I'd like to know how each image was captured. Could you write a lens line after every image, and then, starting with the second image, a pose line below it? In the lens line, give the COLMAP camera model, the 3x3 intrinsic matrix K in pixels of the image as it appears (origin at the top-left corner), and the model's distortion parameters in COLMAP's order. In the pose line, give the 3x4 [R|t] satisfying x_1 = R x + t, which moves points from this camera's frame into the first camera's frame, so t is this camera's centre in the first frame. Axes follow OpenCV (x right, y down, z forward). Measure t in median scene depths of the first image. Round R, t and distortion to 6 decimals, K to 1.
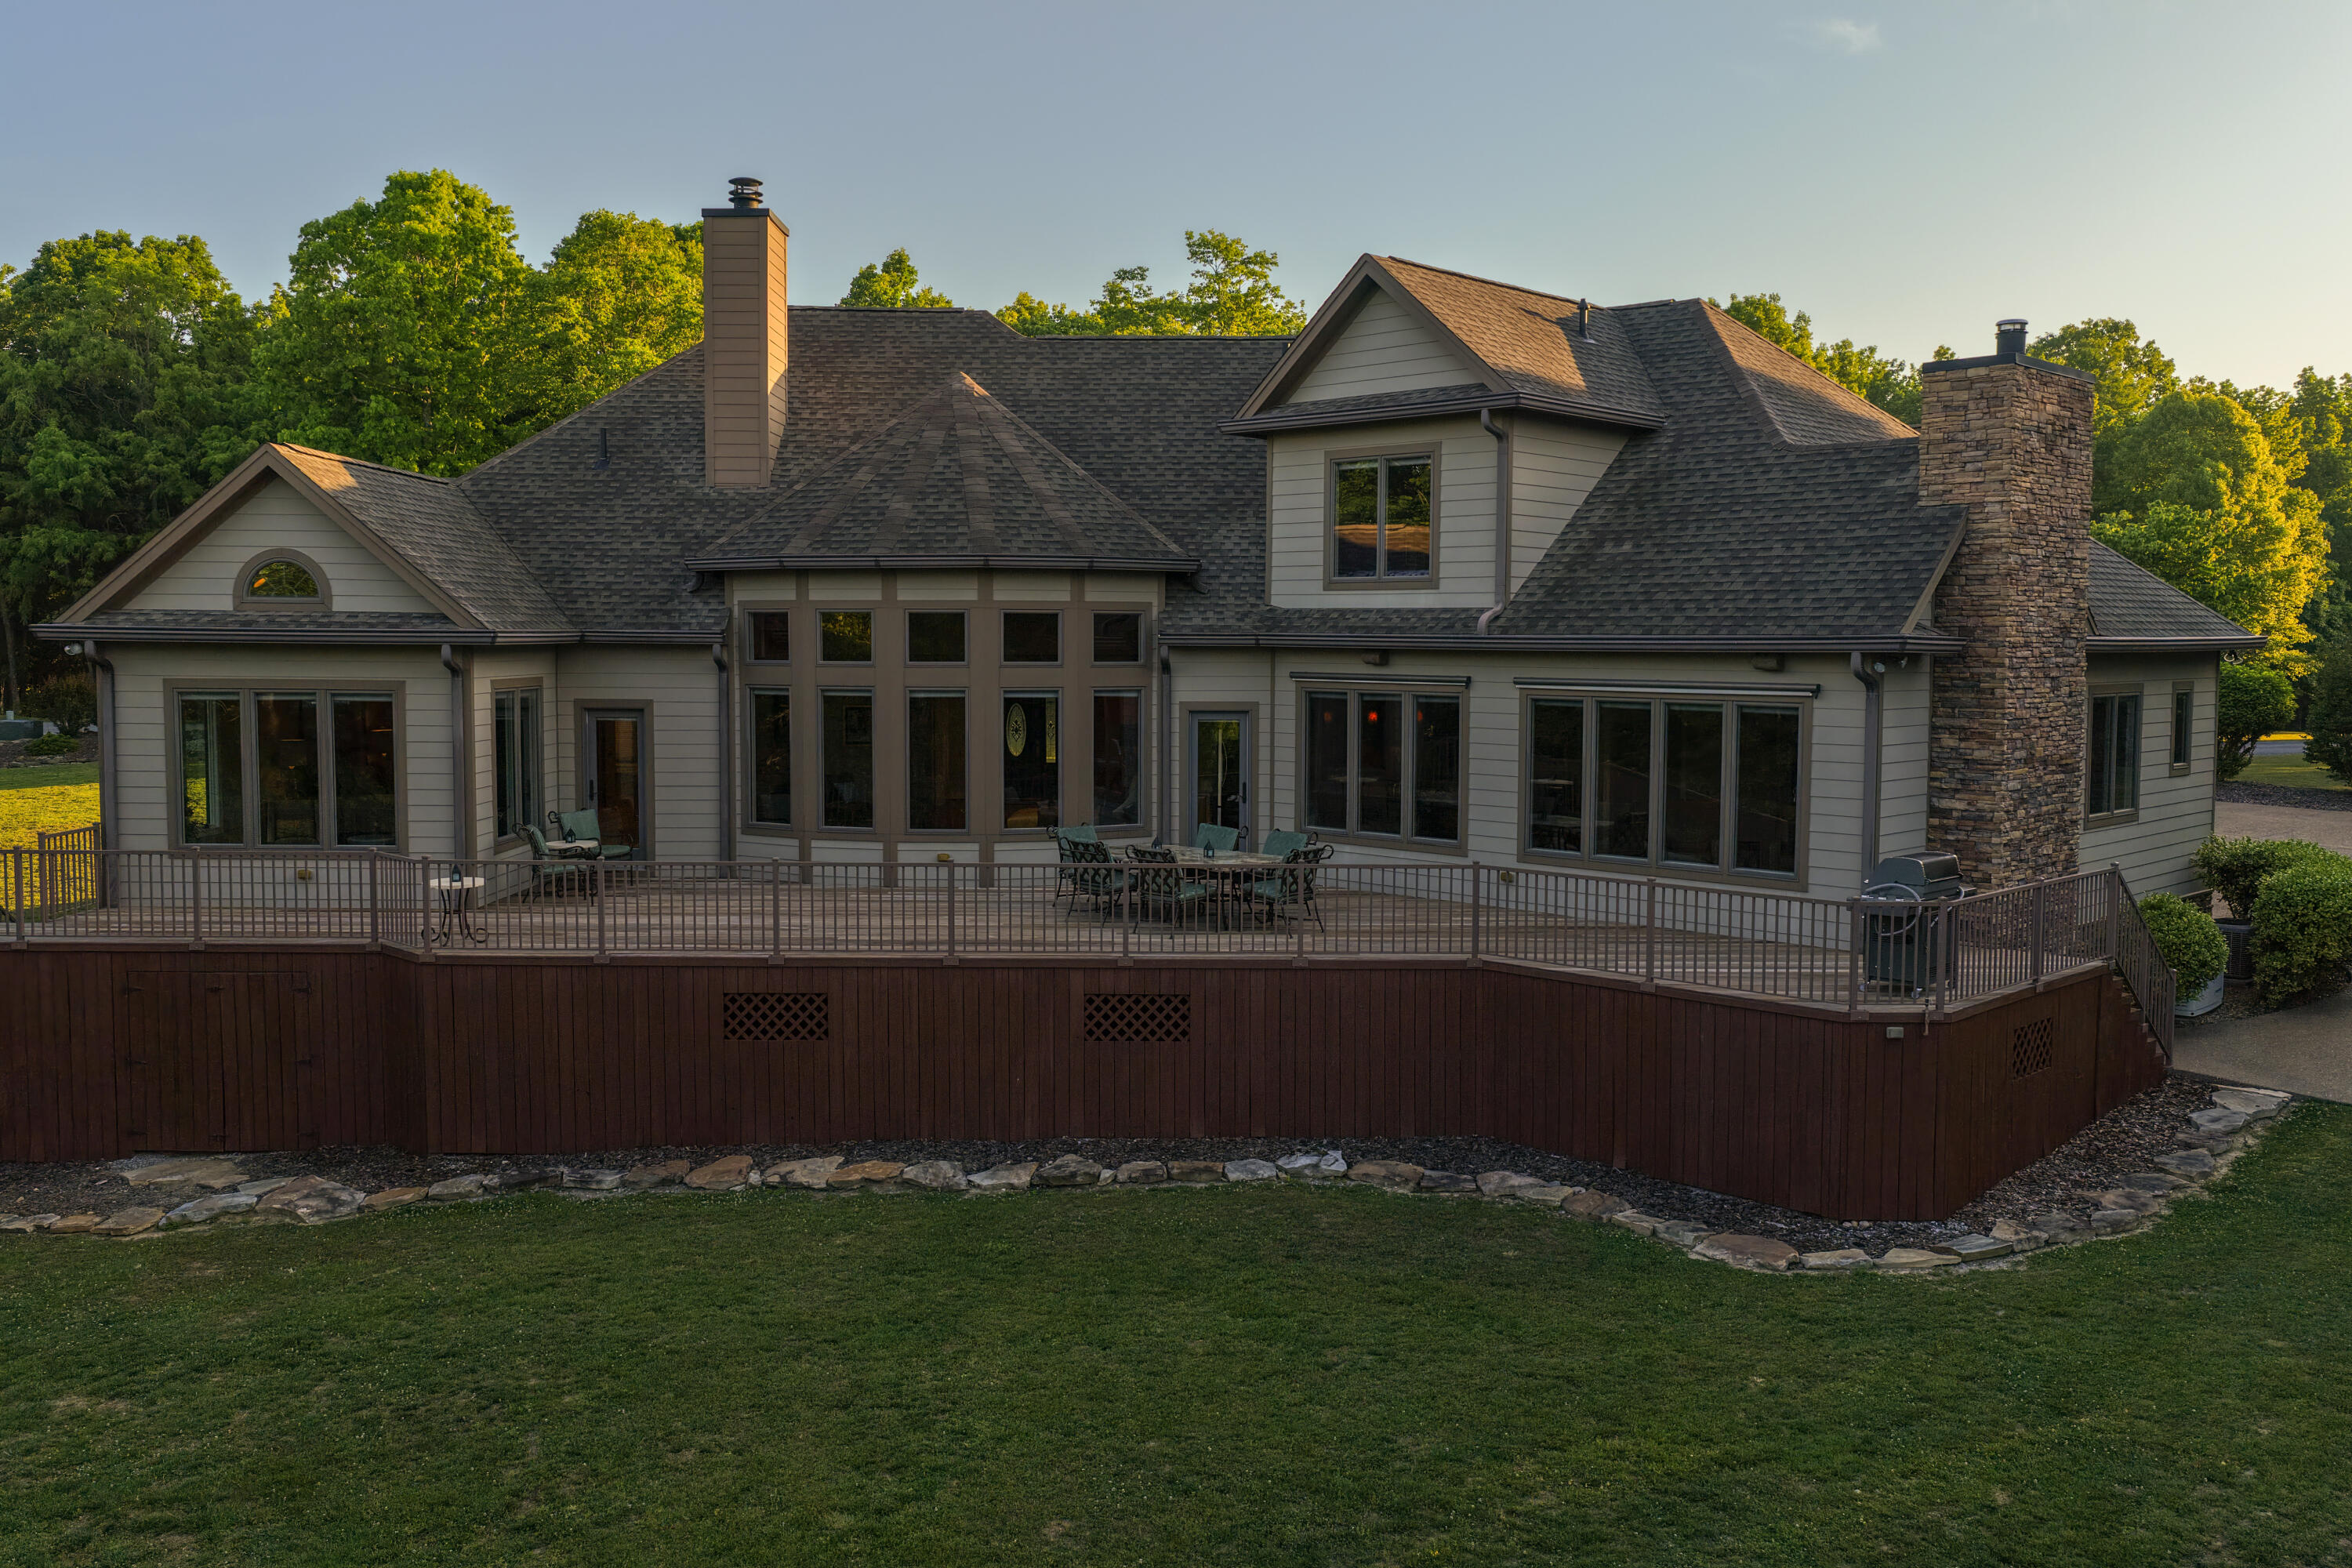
lens RADIAL K [[1934.3, 0, 1183.7], [0, 1934.3, 778.8], [0, 0, 1]] dist [-0.016020, 0.042122]
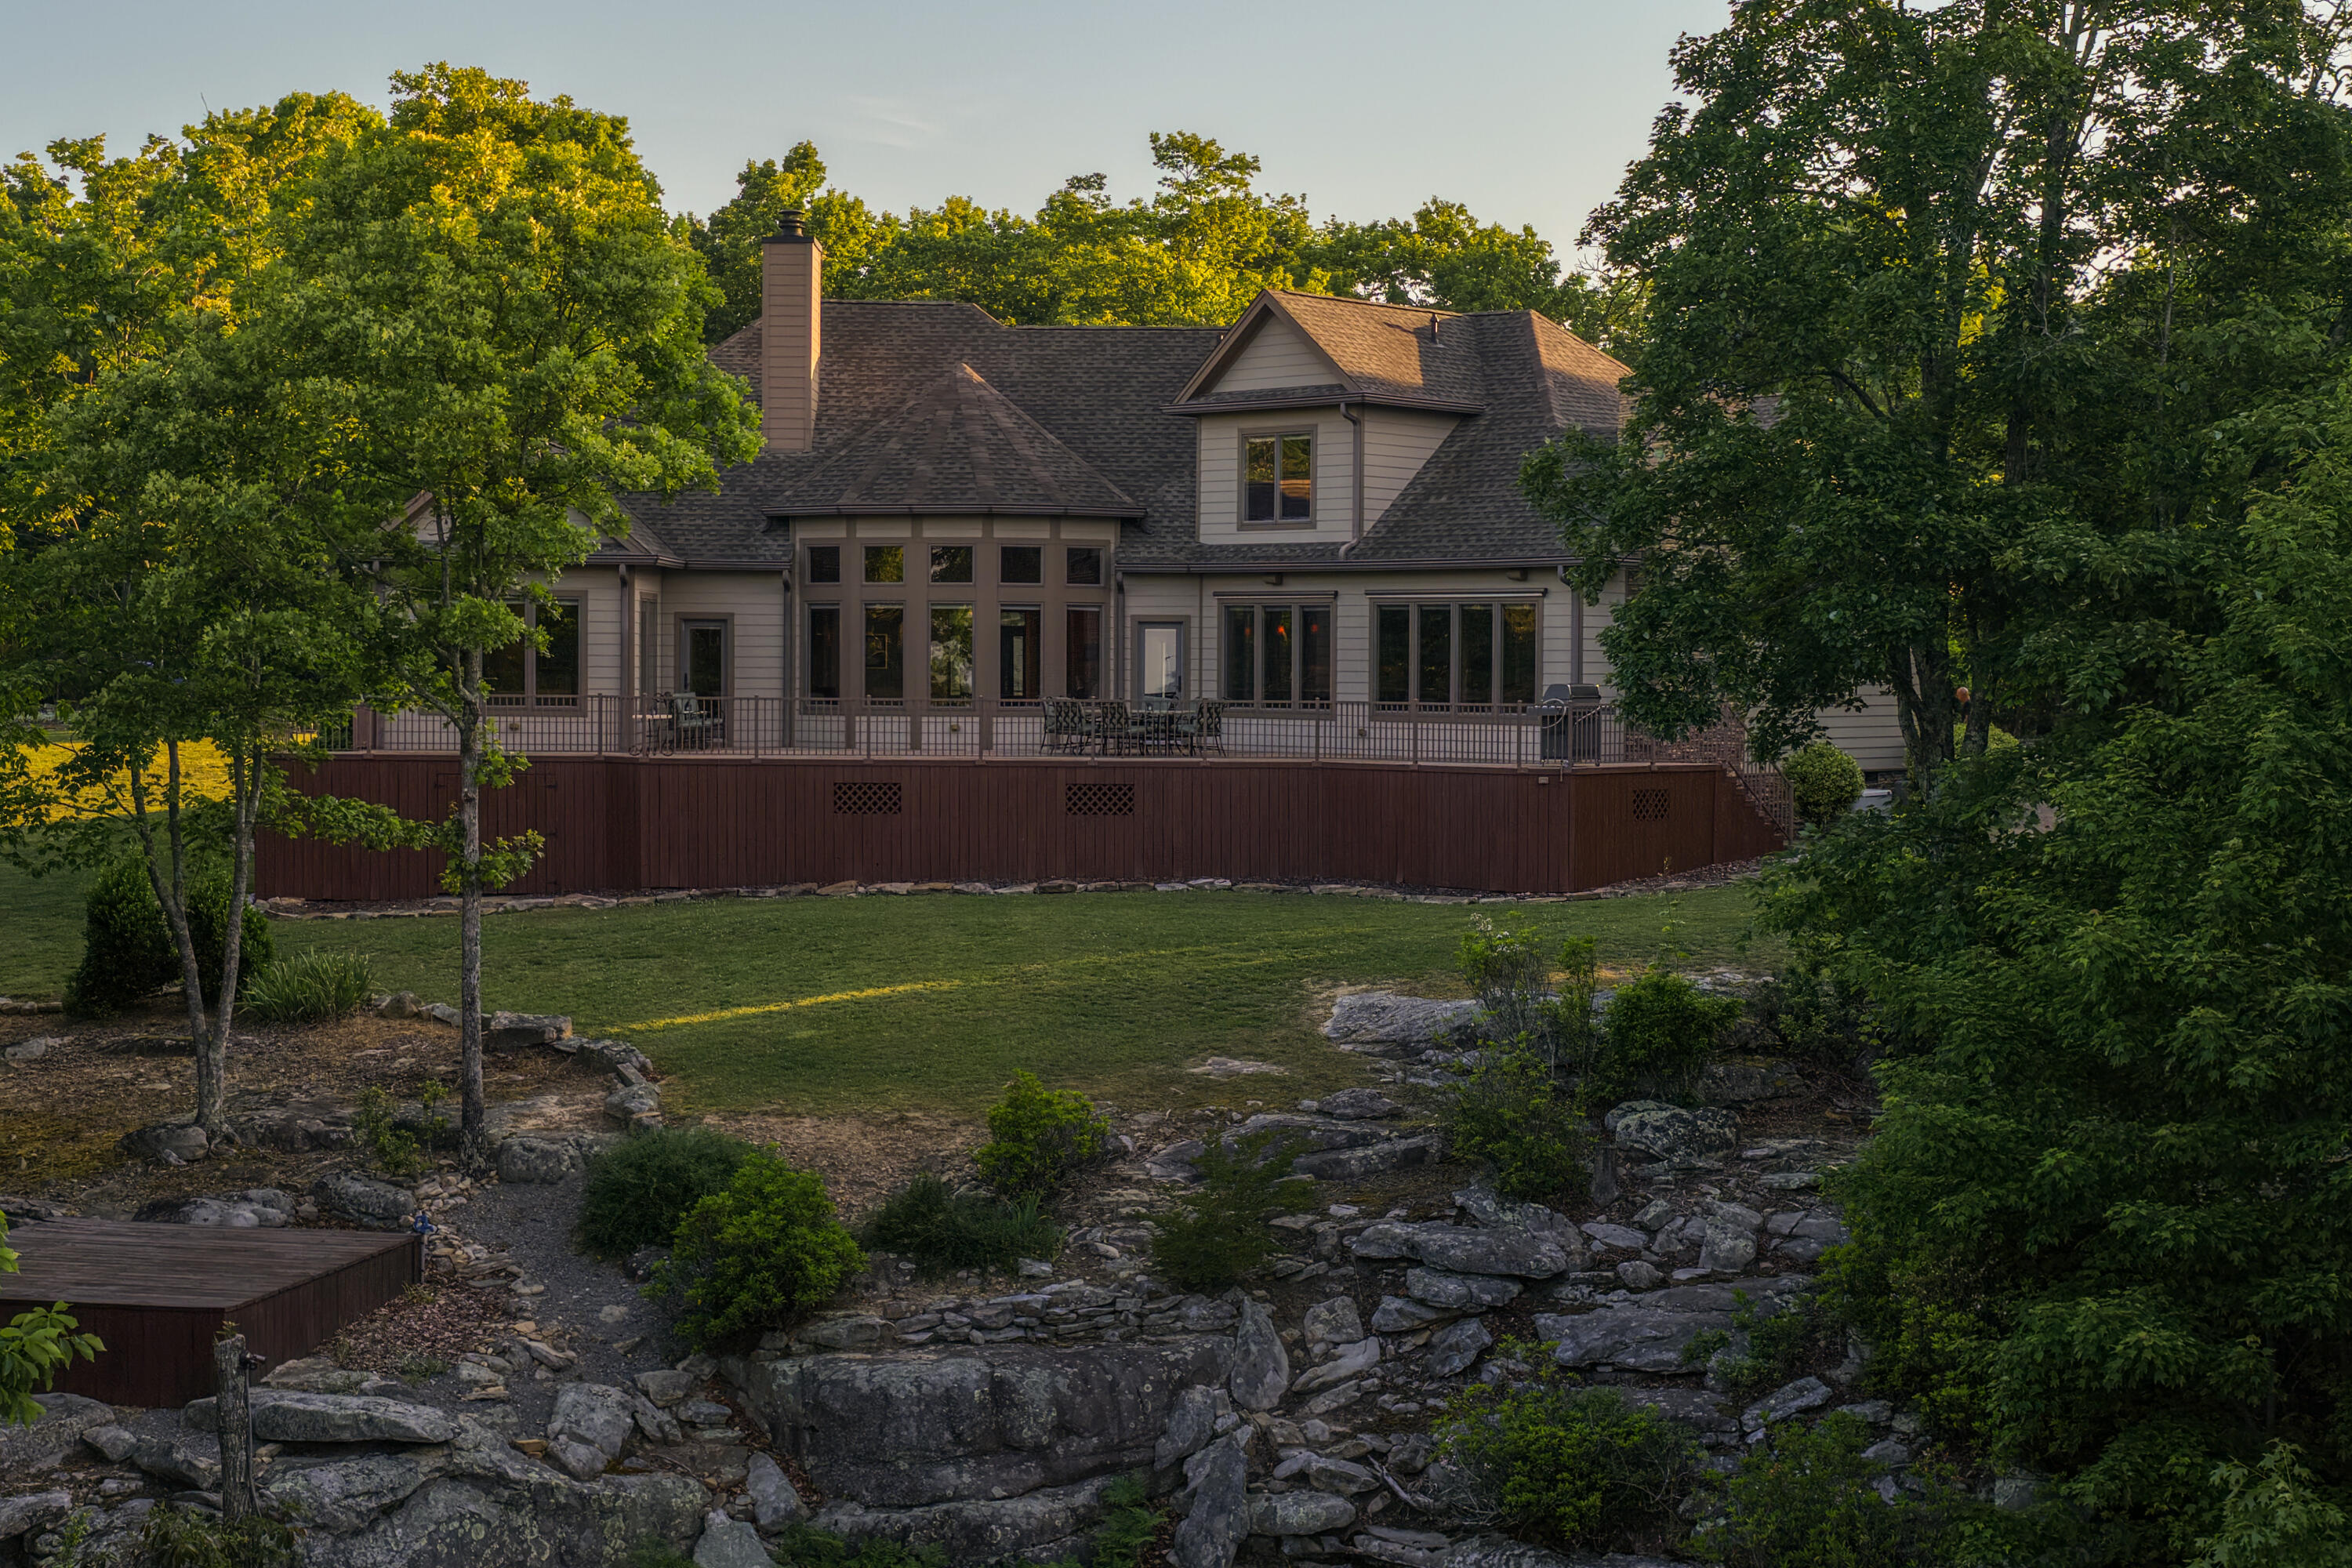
lens RADIAL K [[3285.4, 0, 1176.0], [0, 3285.4, 784.0], [0, 0, 1]] dist [-0.036459, 0.020788]
pose [[0.999991, 0.001933, 0.003735, 0.021815], [-0.001800, 0.999374, -0.035326, 0.164661], [-0.003800, 0.035319, 0.999369, -1.320853]]
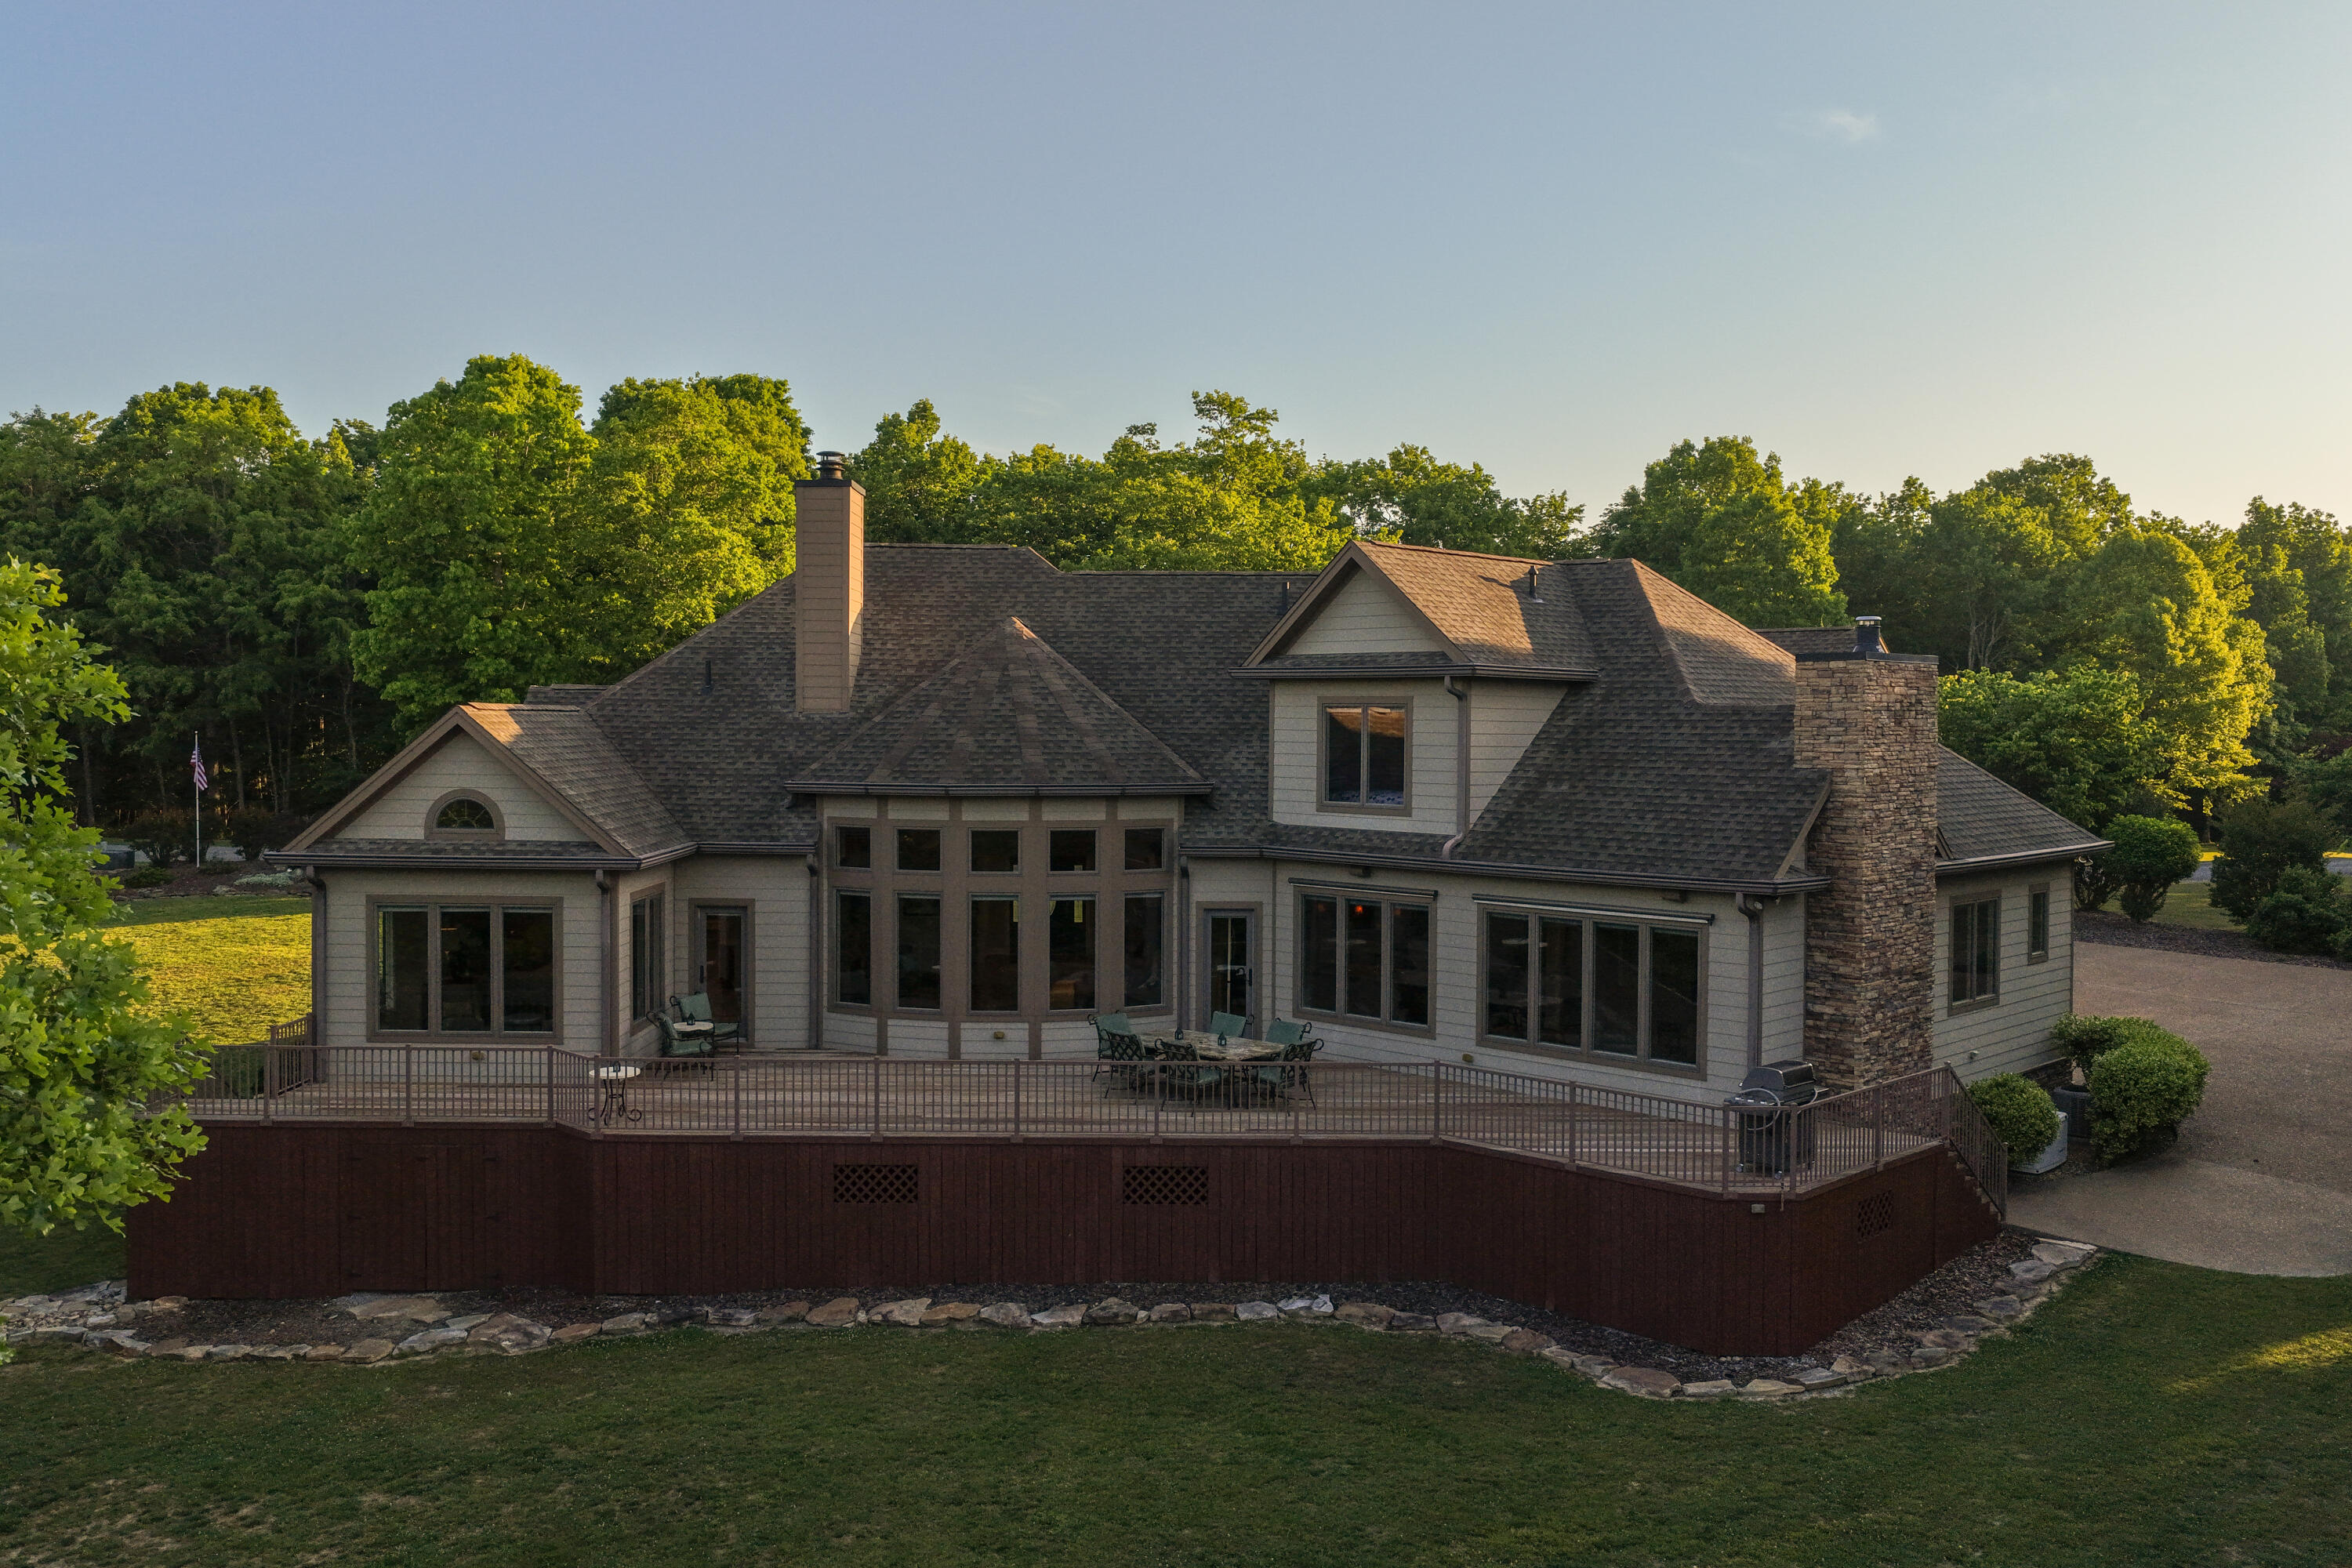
lens RADIAL K [[1934.3, 0, 1183.7], [0, 1934.3, 778.8], [0, 0, 1]] dist [-0.016020, 0.042122]
pose [[0.999999, 0.001494, -0.000700, -0.009623], [-0.001522, 0.999151, -0.041171, -0.069964], [0.000638, 0.041172, 0.999152, -0.205961]]
